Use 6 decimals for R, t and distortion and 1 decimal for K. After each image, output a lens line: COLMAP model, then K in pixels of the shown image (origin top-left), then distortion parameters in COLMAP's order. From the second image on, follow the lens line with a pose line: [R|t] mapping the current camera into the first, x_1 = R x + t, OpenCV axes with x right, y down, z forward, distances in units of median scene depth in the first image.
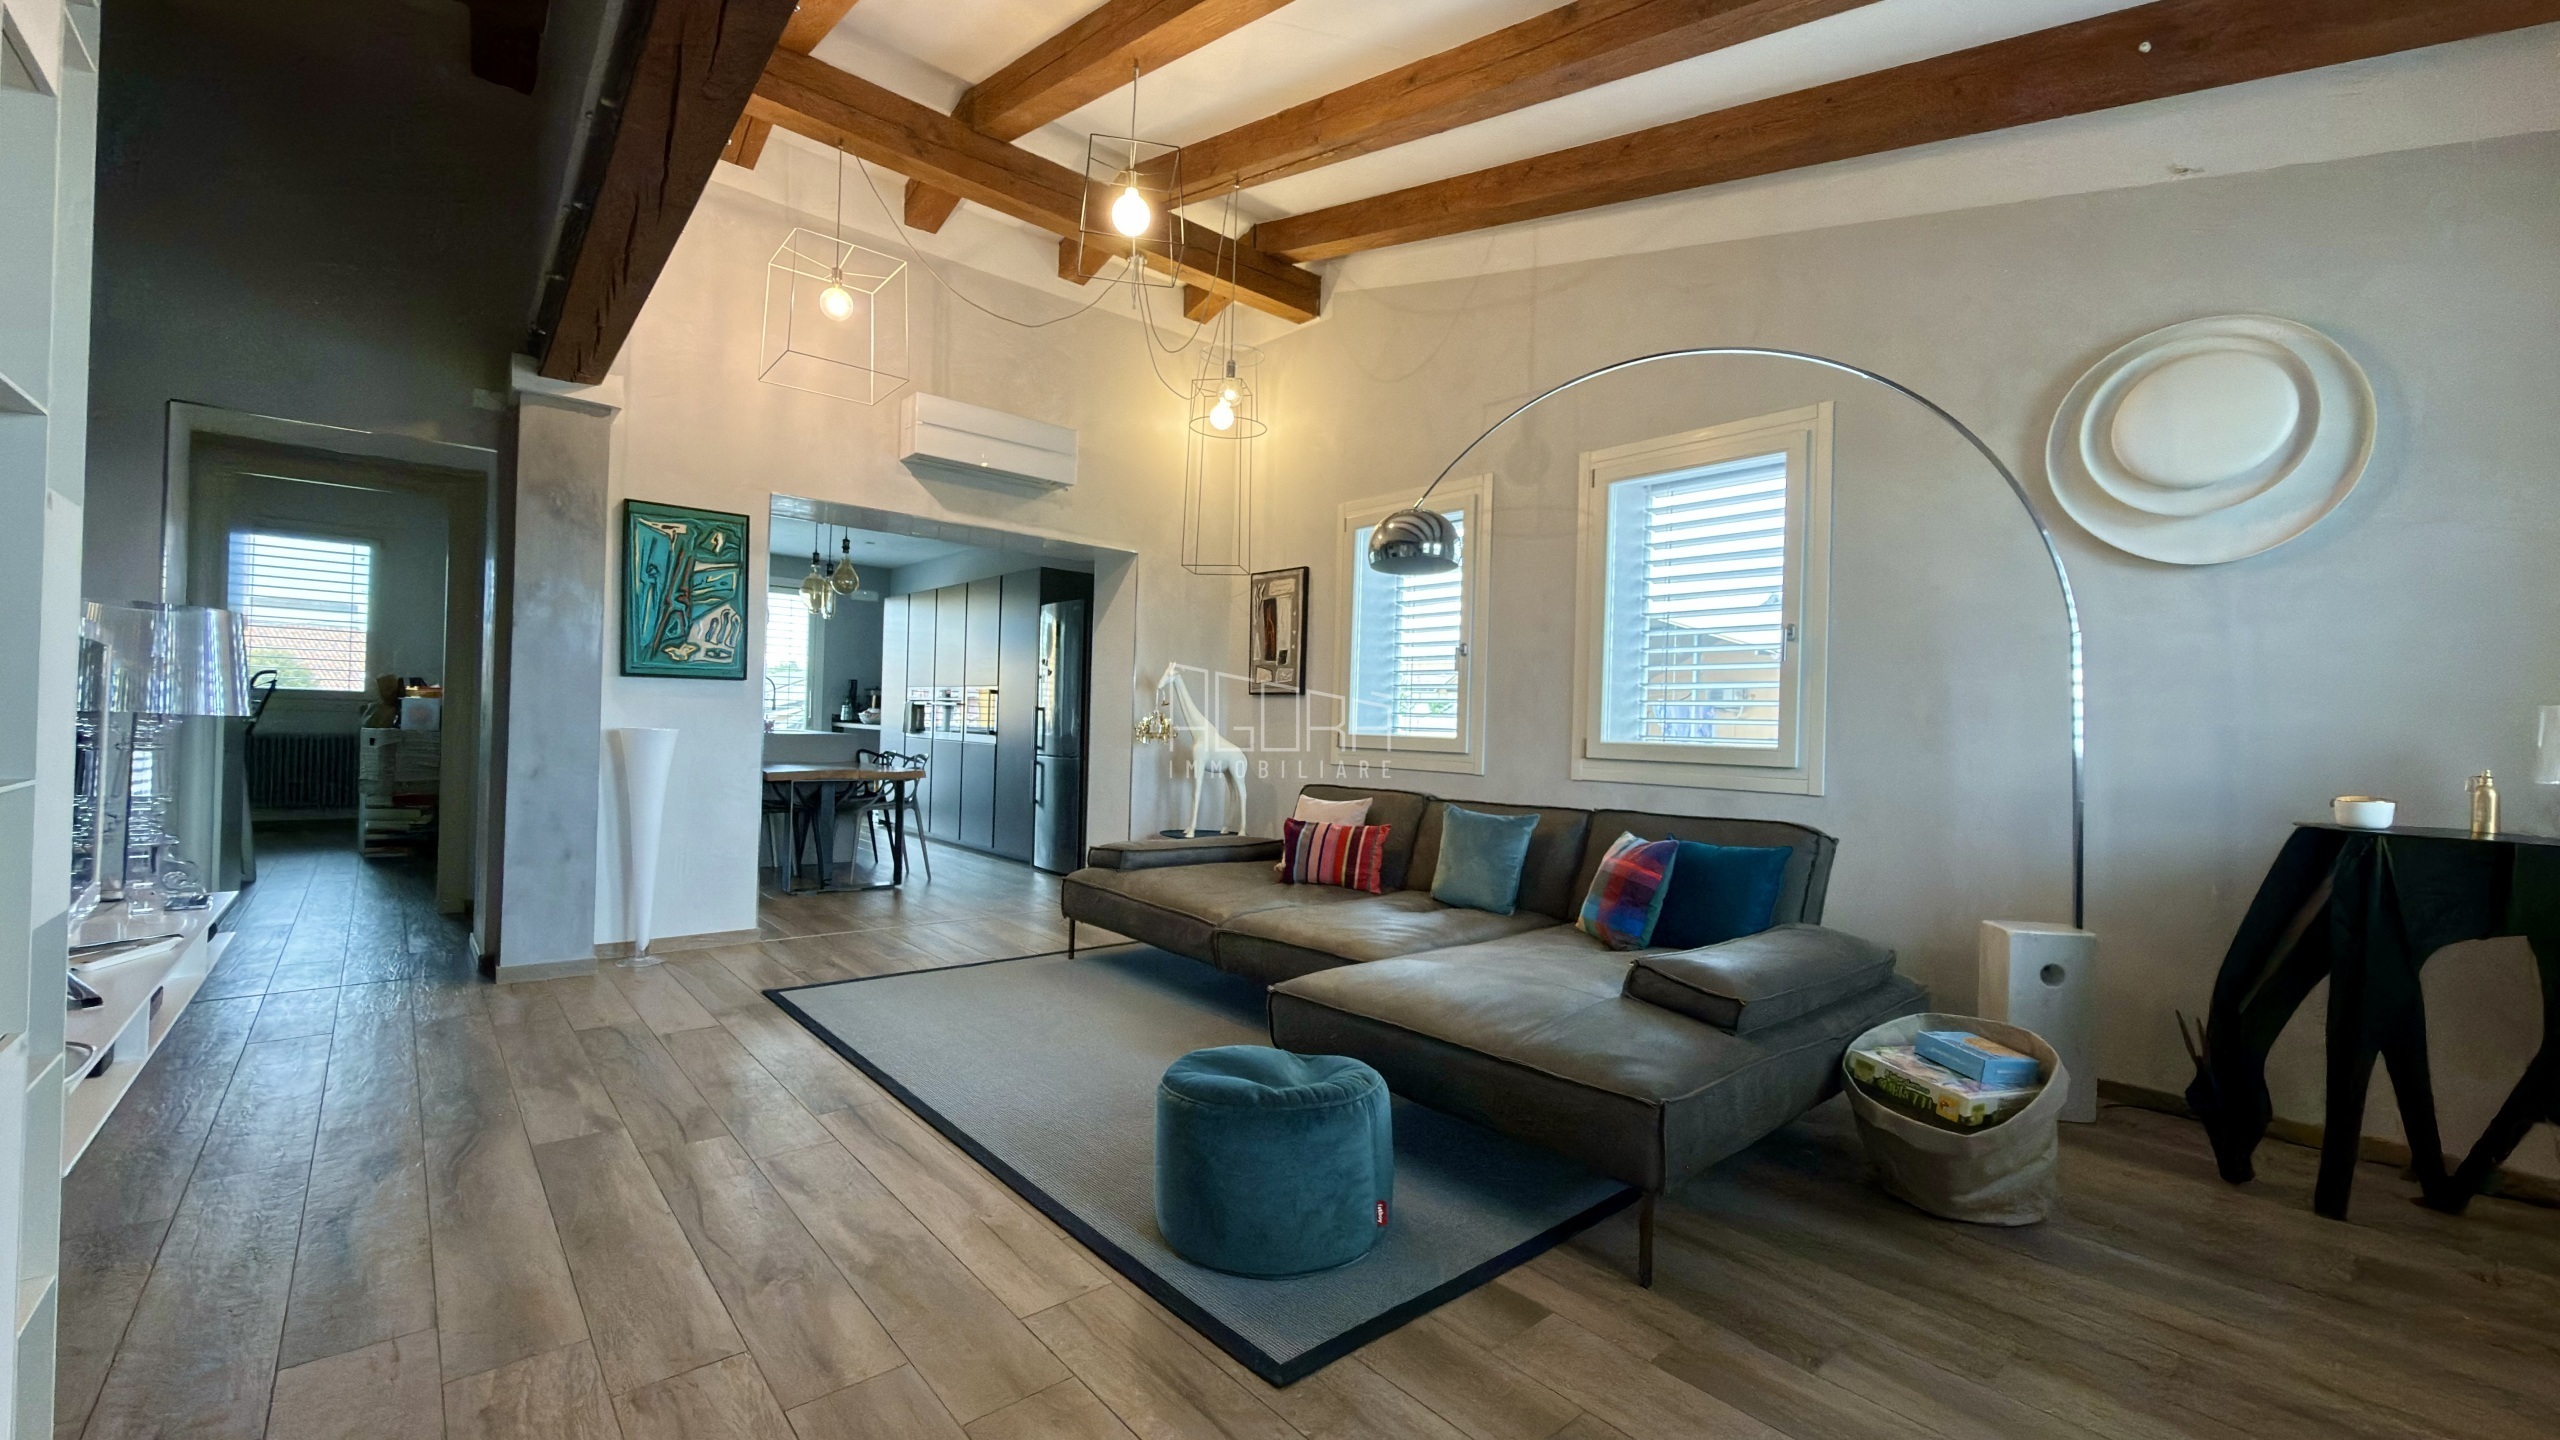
lens RADIAL K [[1016.5, 0, 1277.3], [0, 1016.5, 718.1], [0, 0, 1]] dist [0.000037, -0.000014]
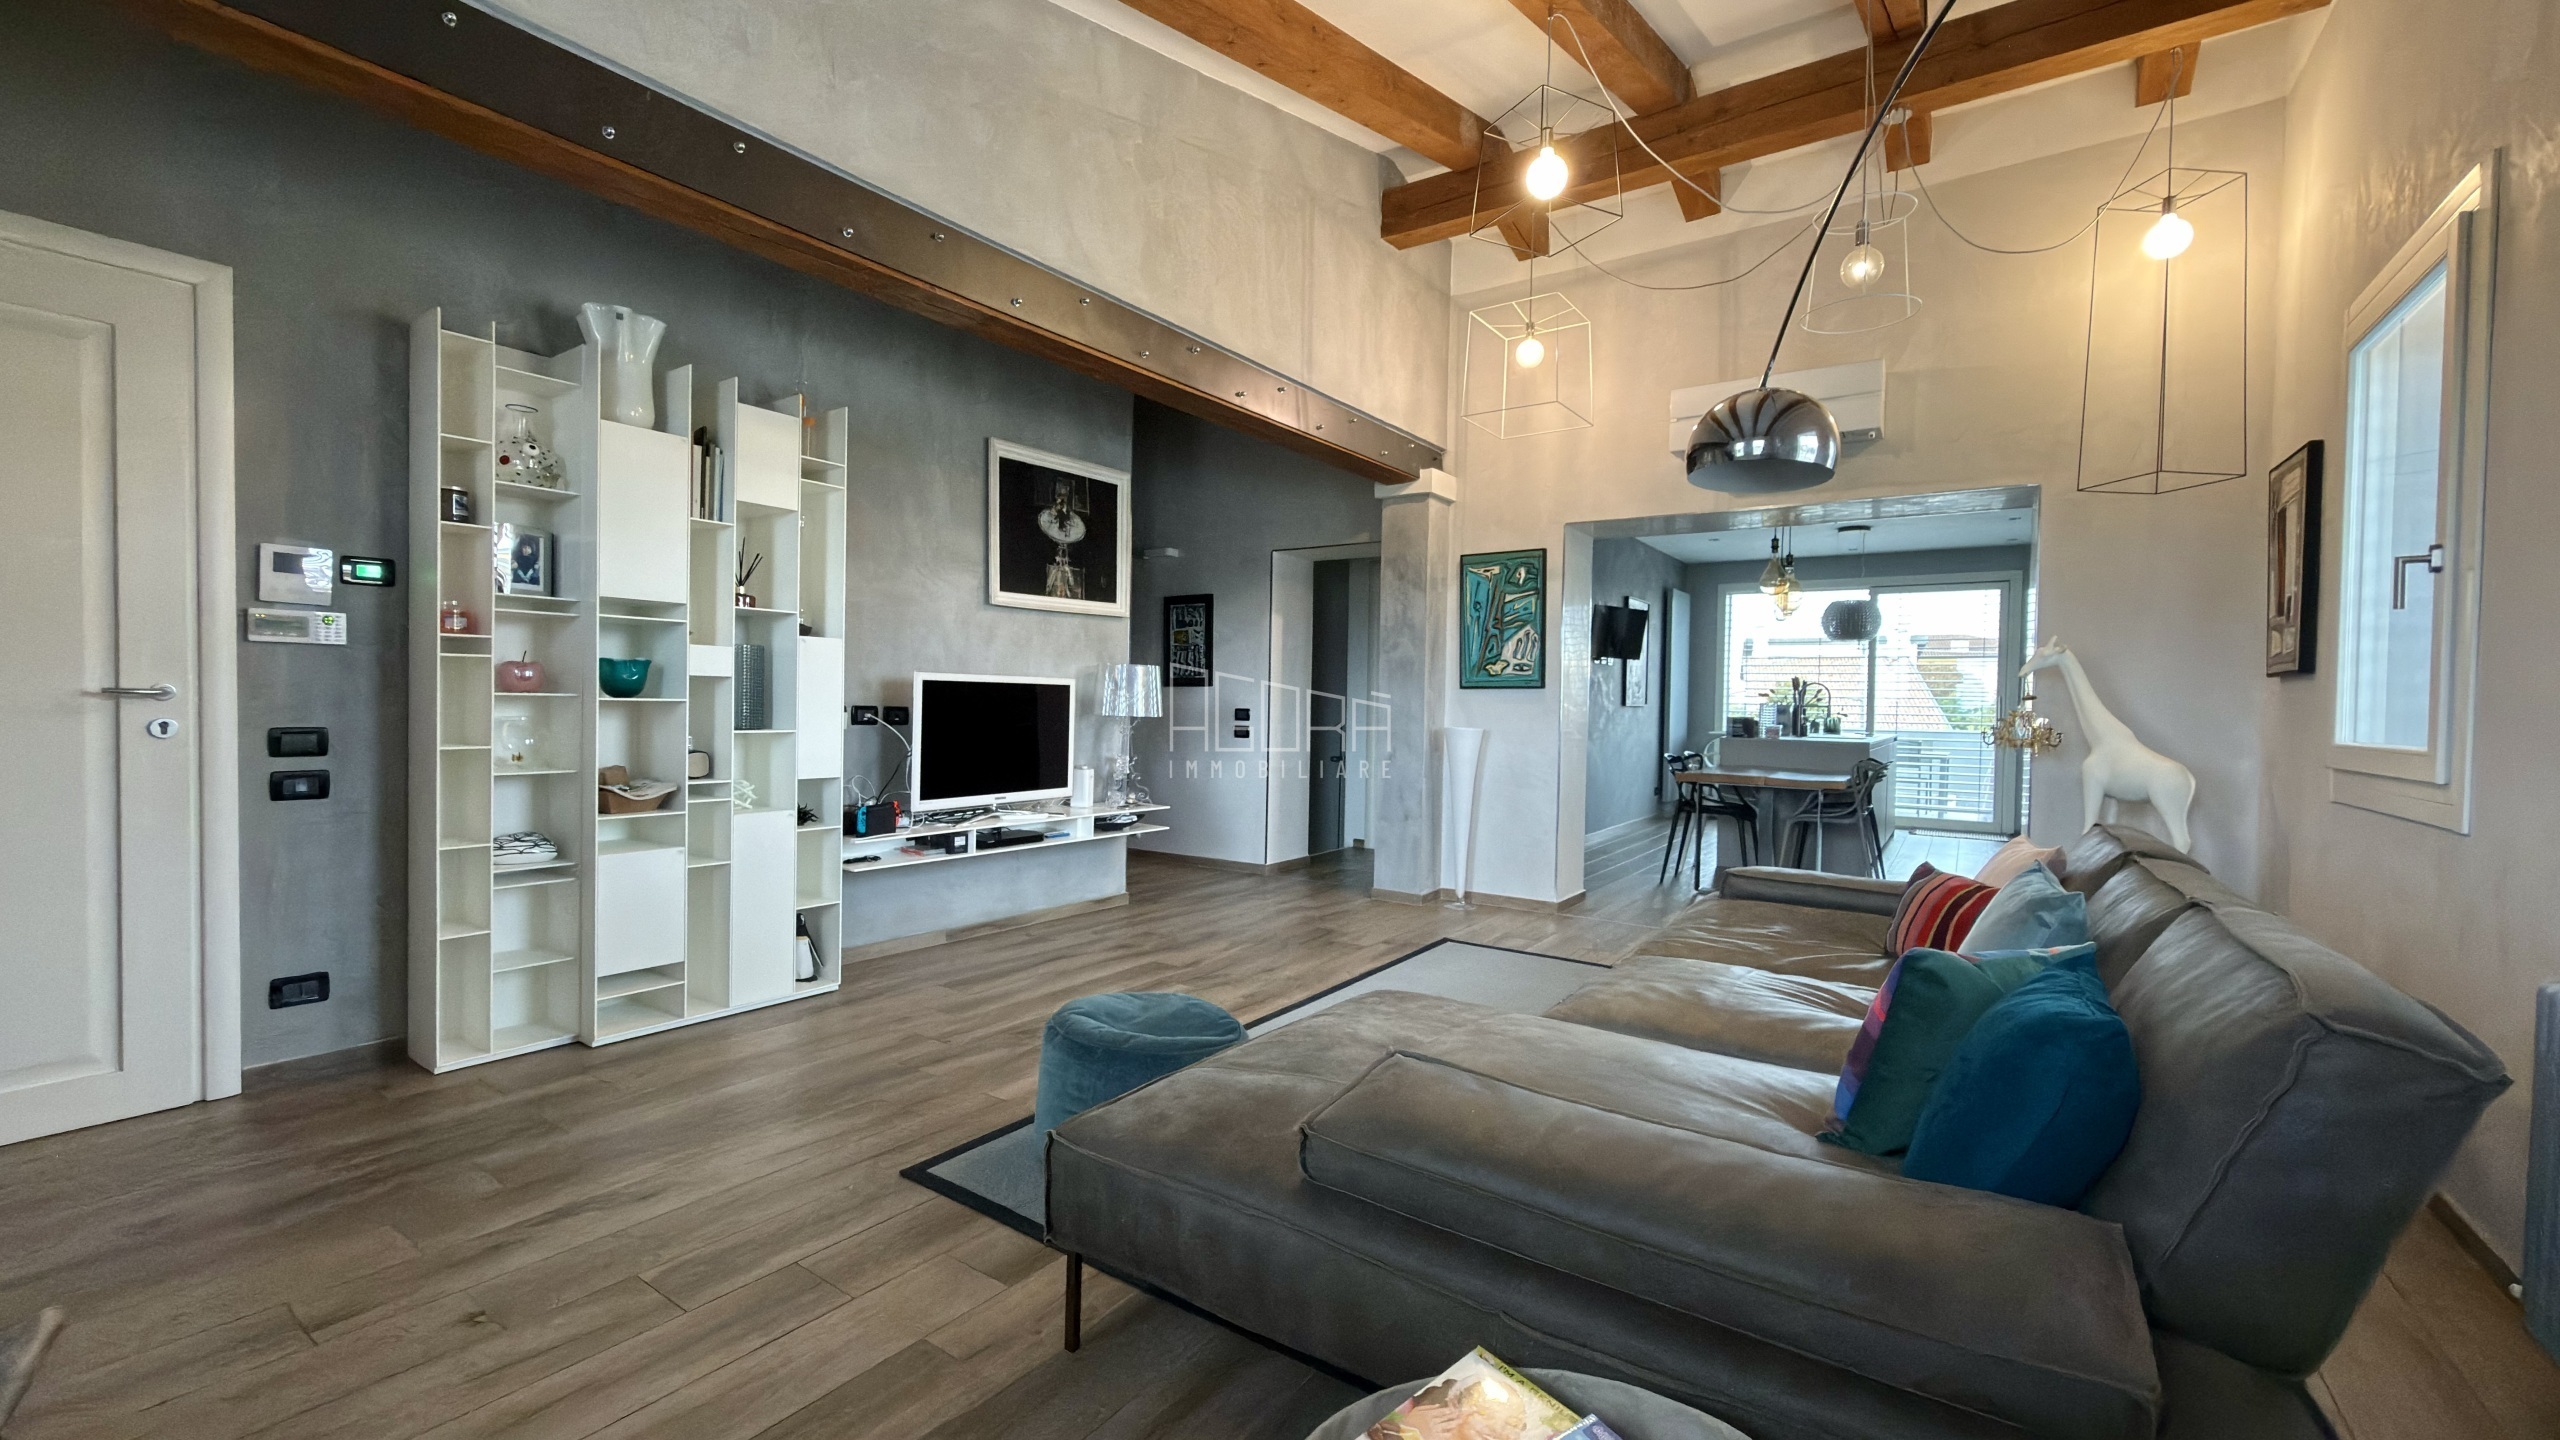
lens RADIAL K [[1012.2, 0, 1280.0], [0, 1012.2, 720.0], [0, 0, 1]] dist [0.000440, -0.000053]
pose [[0.251020, -0.010104, -0.967929, 0.576748], [-0.004434, 0.999923, -0.011588, 0.015668], [0.967972, 0.007201, 0.250956, 0.441668]]
